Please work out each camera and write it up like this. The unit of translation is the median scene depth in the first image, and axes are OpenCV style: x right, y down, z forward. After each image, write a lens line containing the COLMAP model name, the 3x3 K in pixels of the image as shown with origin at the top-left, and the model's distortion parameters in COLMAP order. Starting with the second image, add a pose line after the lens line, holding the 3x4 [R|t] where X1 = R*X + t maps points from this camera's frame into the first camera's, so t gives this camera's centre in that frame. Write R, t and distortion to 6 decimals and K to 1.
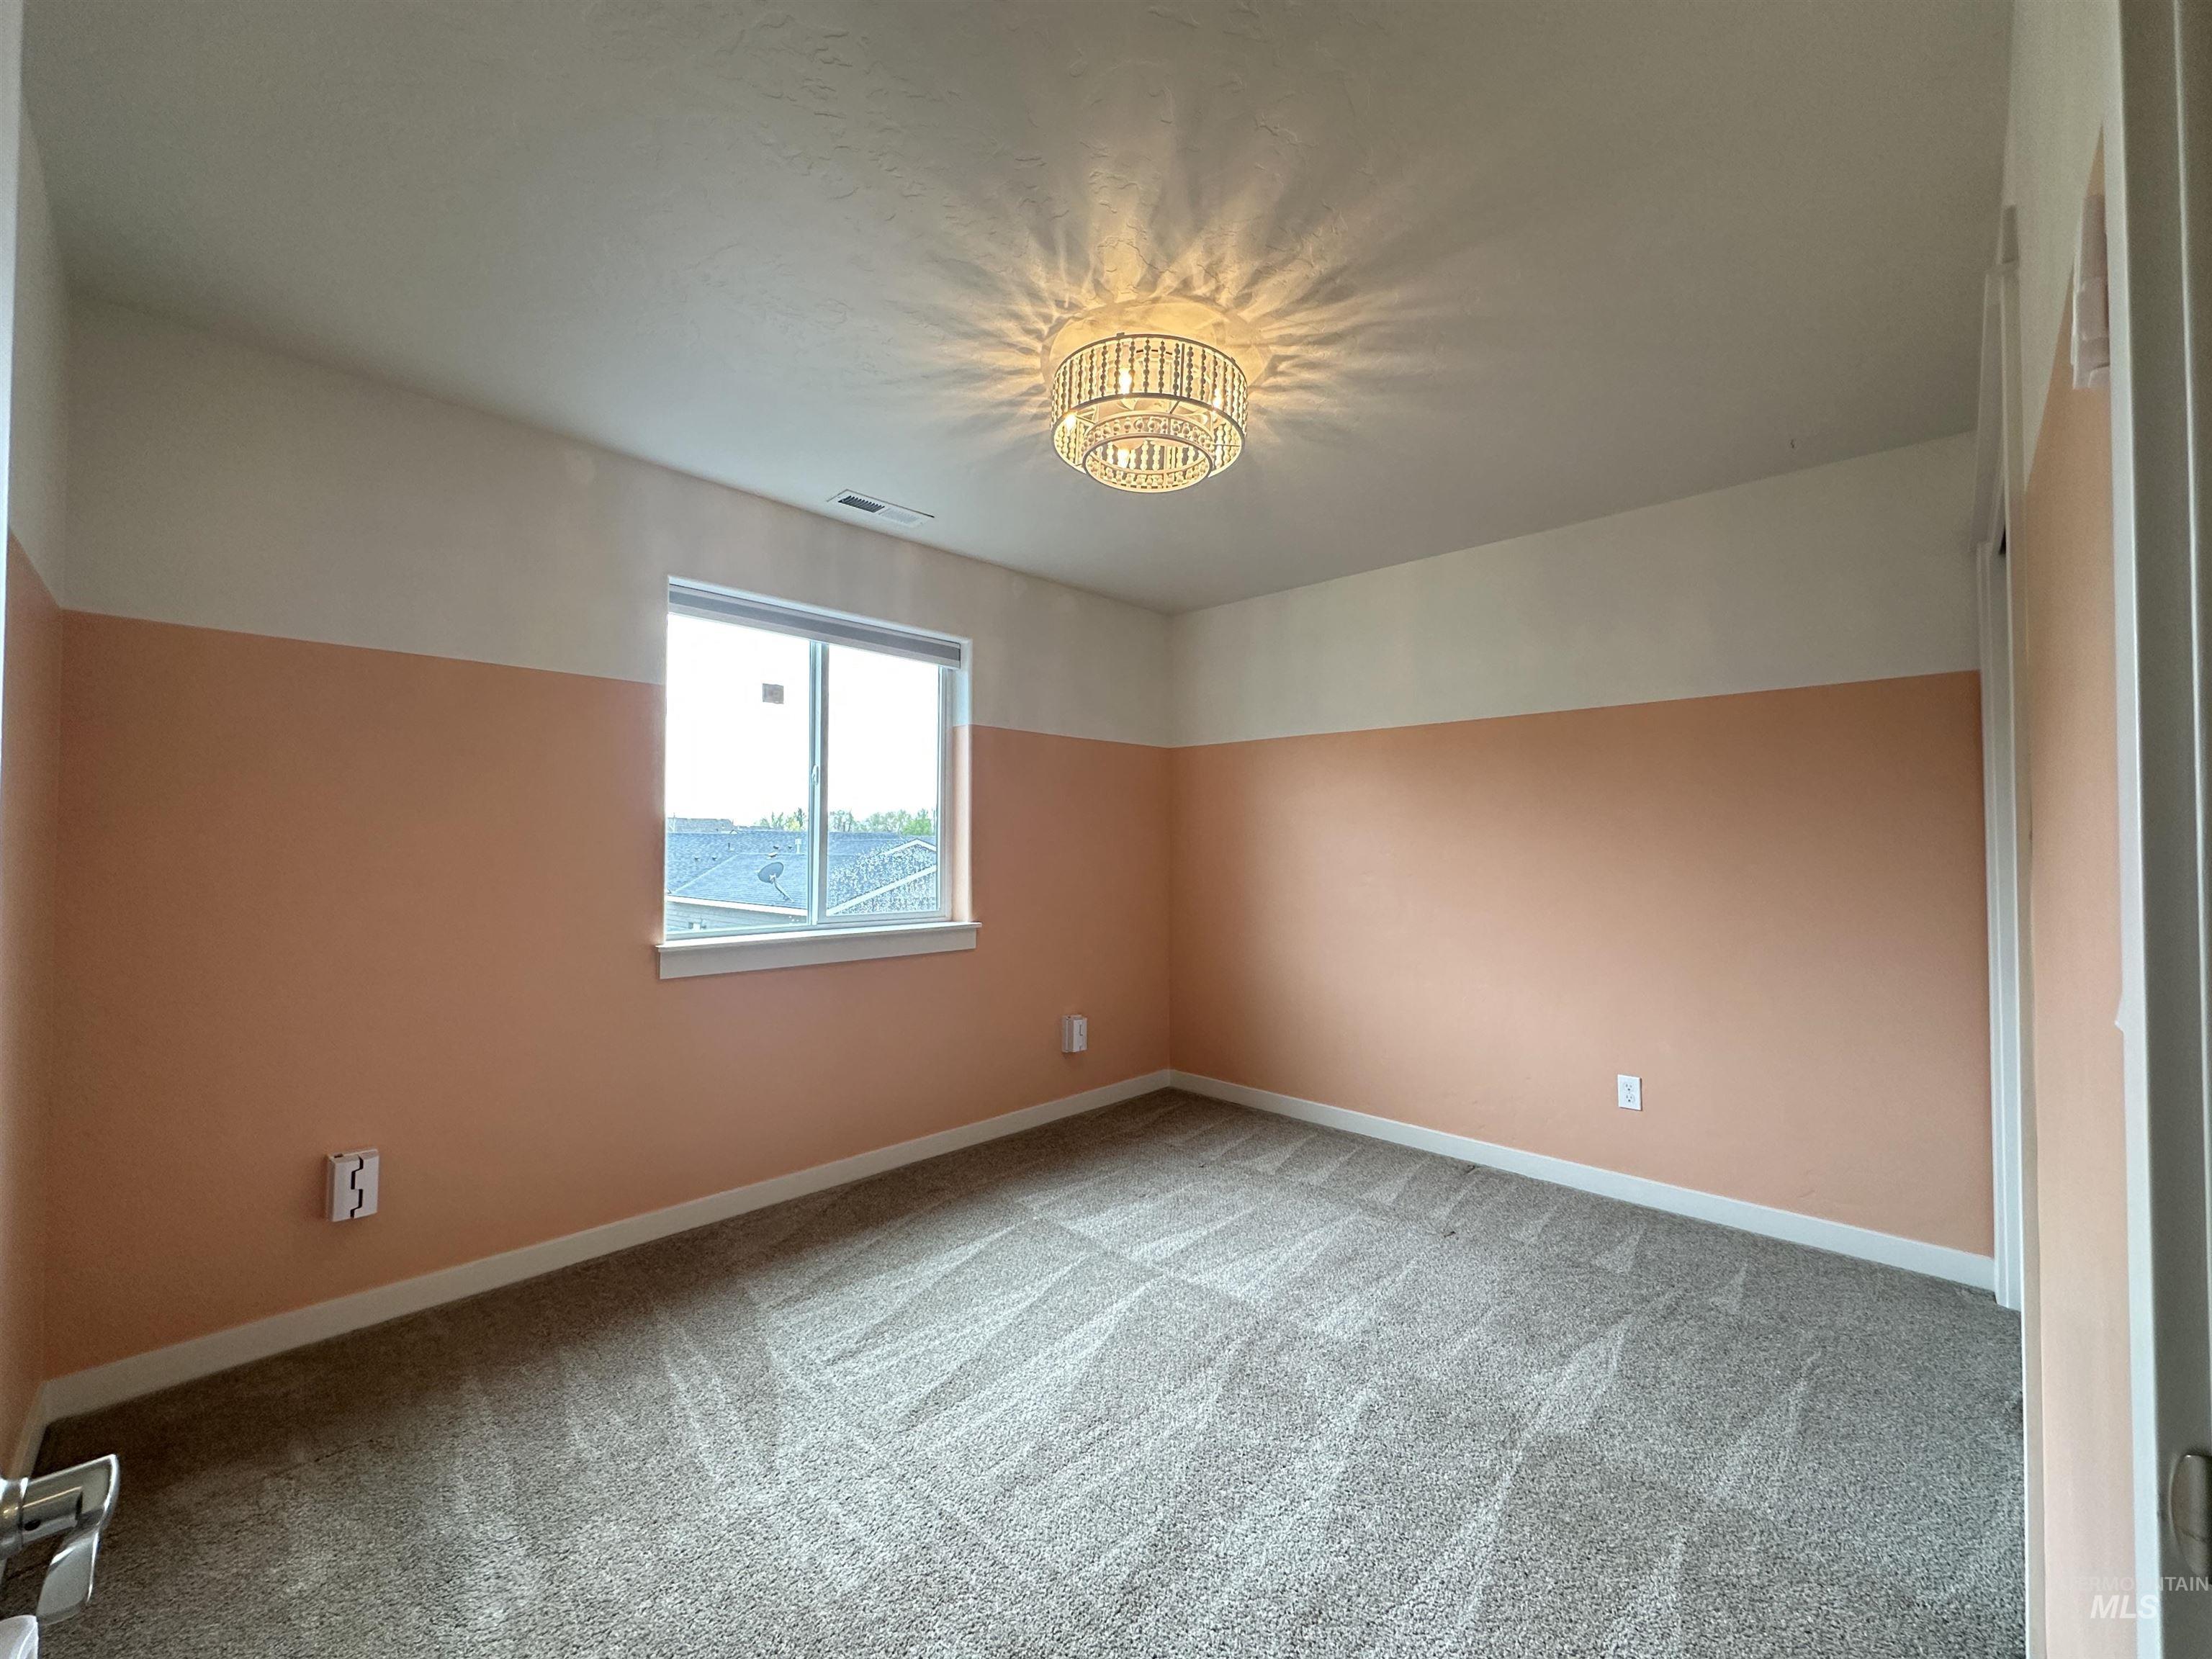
lens RADIAL K [[882.8, 0, 1106.6], [0, 882.8, 828.3], [0, 0, 1]] dist [-0.003269, 0.000957]
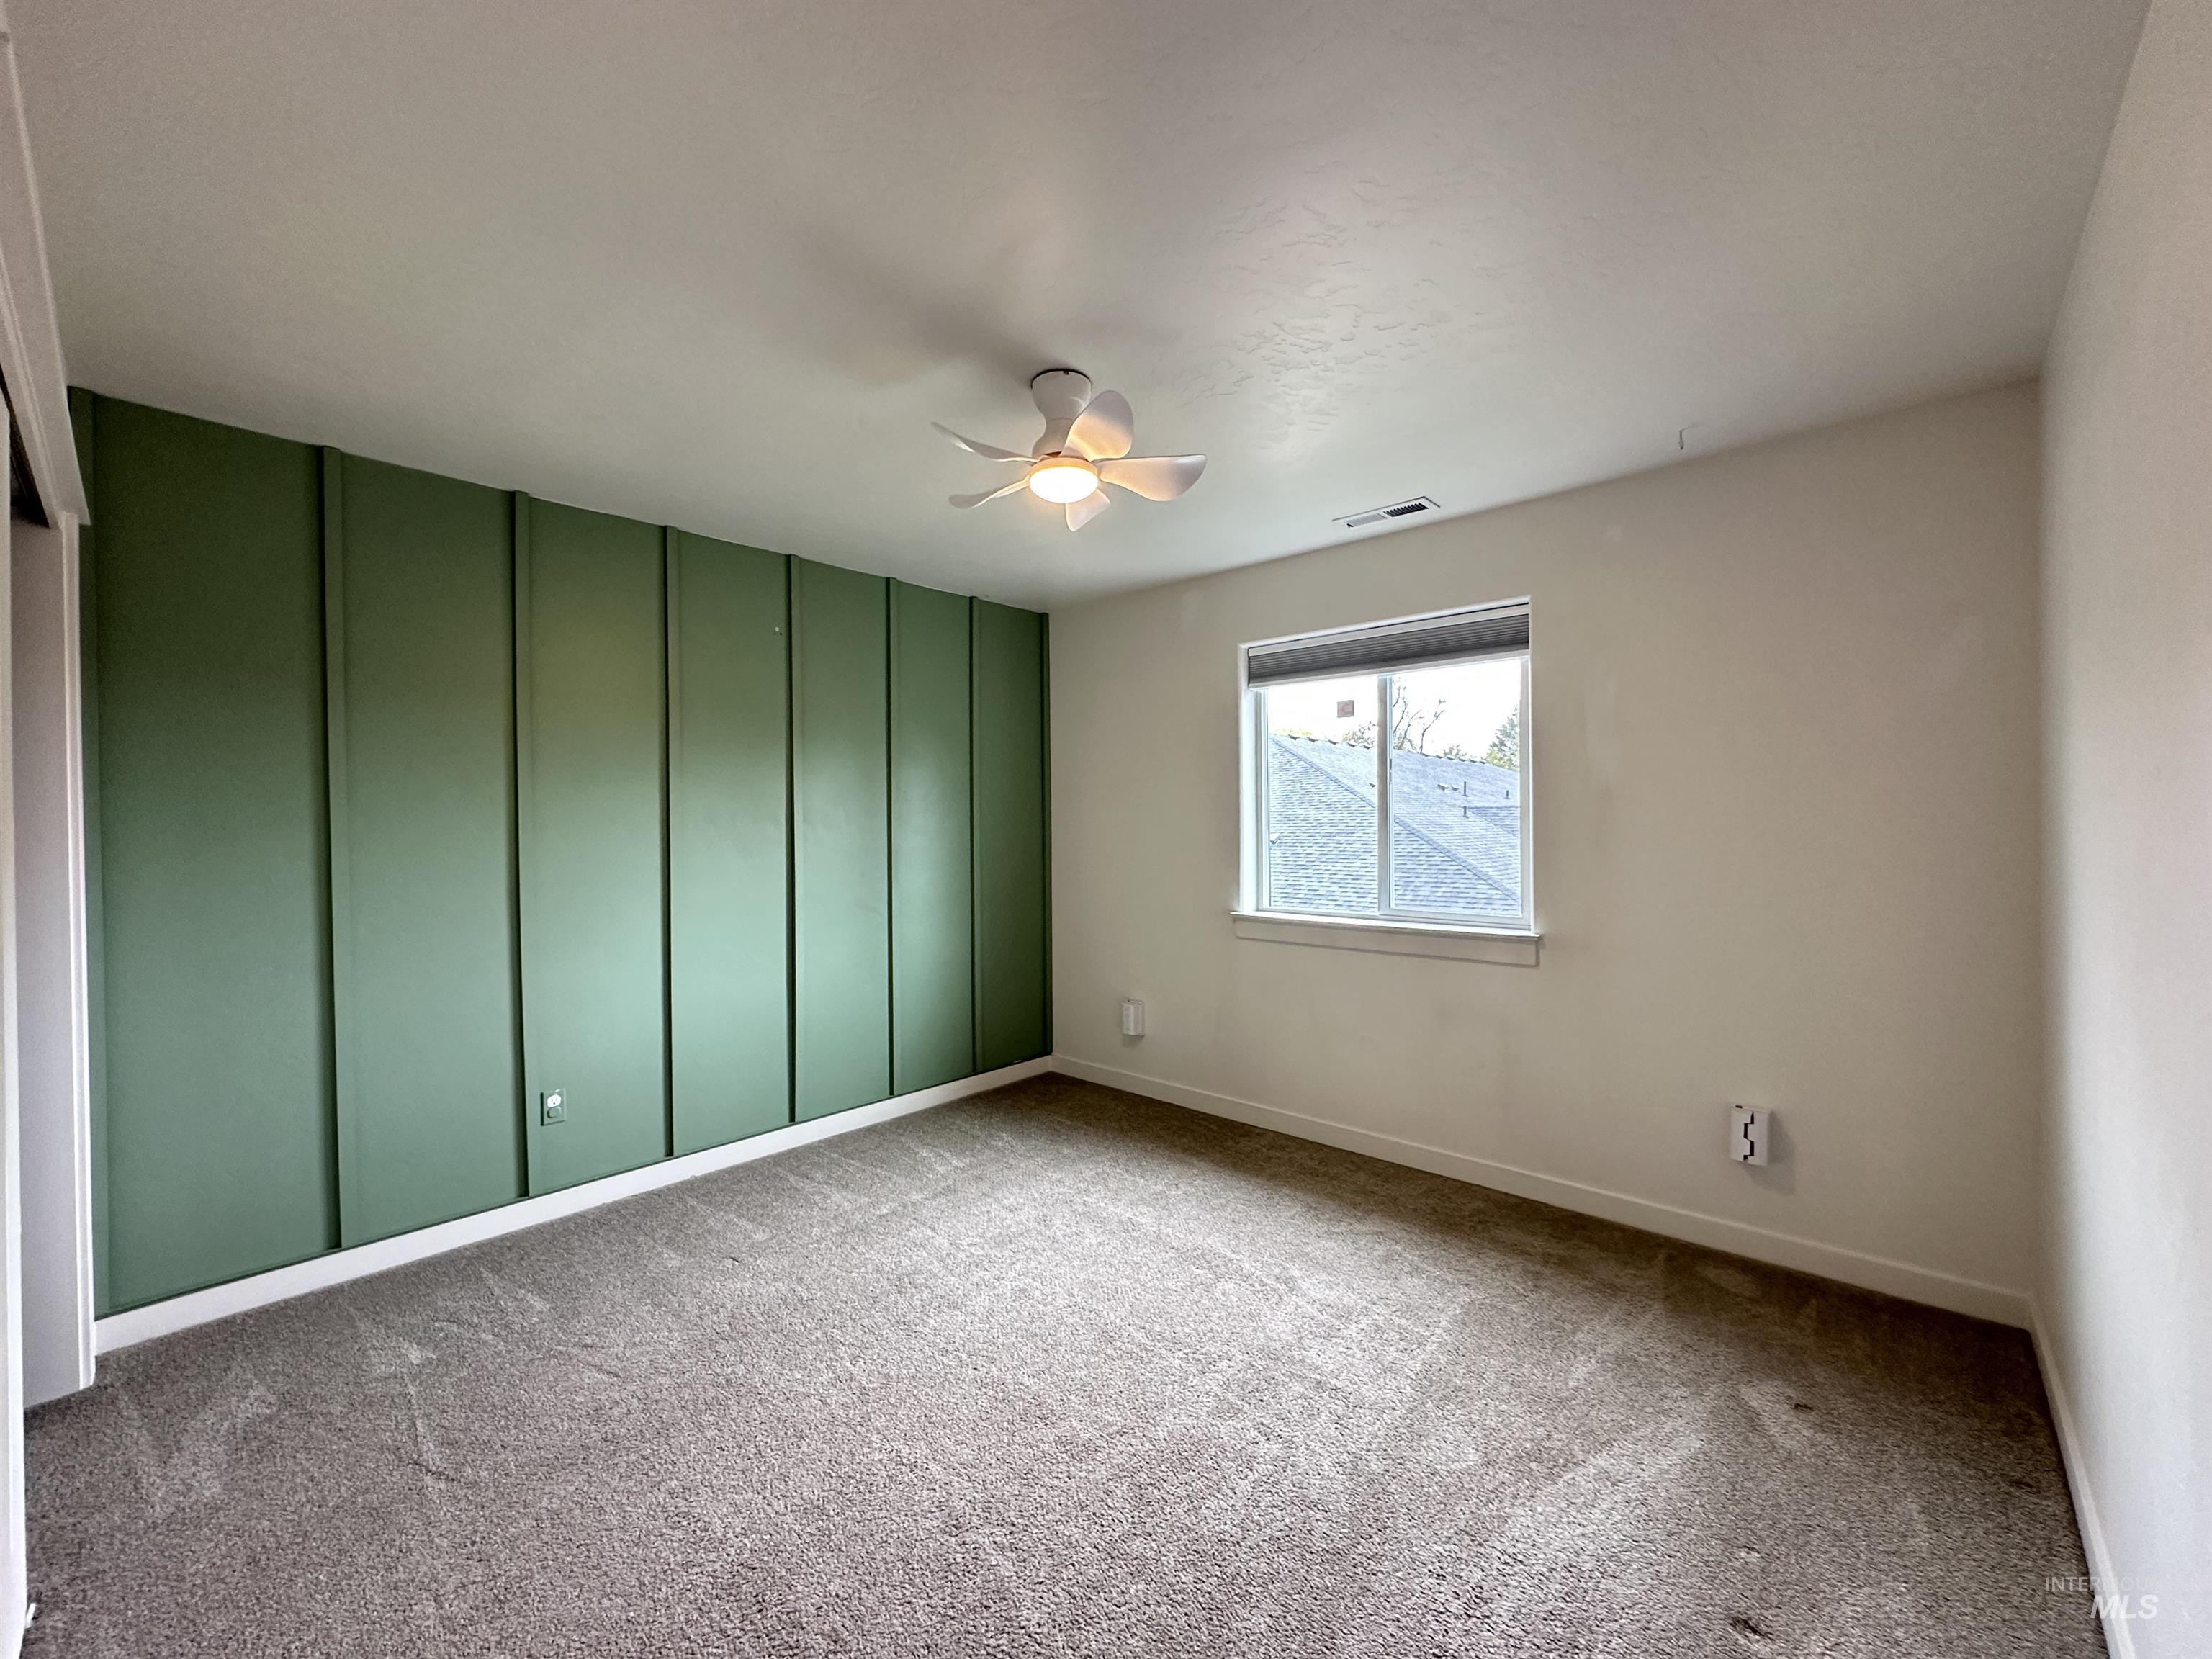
lens RADIAL K [[882.8, 0, 1106.6], [0, 882.8, 828.3], [0, 0, 1]] dist [-0.003269, 0.000957]
pose [[0.029295, 0.011642, -0.999503, 0.800273], [0.022239, 0.999677, 0.012296, -0.025145], [0.999323, -0.022588, 0.029027, 0.681815]]
